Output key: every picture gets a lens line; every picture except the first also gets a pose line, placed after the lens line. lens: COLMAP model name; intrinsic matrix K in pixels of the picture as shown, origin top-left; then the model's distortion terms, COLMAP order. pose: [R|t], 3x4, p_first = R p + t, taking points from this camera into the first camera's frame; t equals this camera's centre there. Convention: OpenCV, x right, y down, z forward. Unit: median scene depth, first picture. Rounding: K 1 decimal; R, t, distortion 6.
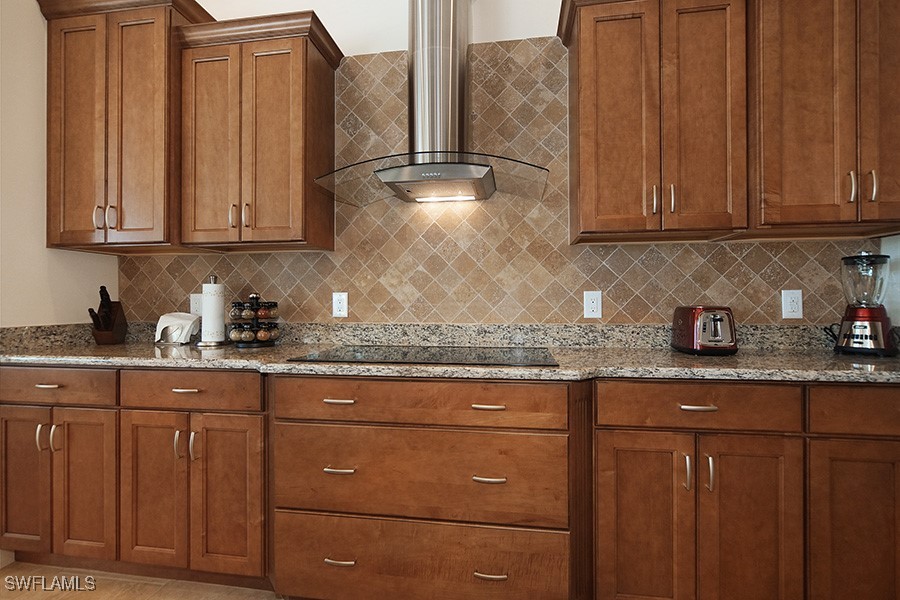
lens RADIAL K [[429.9, 0, 449.0], [0, 429.9, 300.4], [0, 0, 1]] dist [-0.011470, 0.000159]
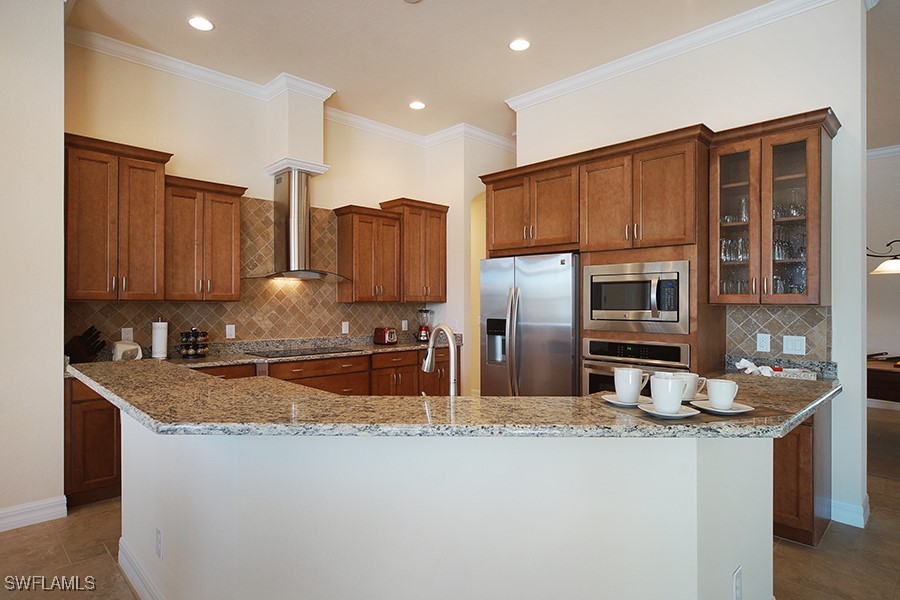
lens RADIAL K [[491.3, 0, 449.3], [0, 491.3, 301.8], [0, 0, 1]] dist [-0.000185, 0.000387]
pose [[0.594175, 0.007611, 0.804300, -1.497508], [-0.007026, 0.999966, -0.004272, -0.124225], [-0.804305, -0.003113, 0.594208, -1.067399]]
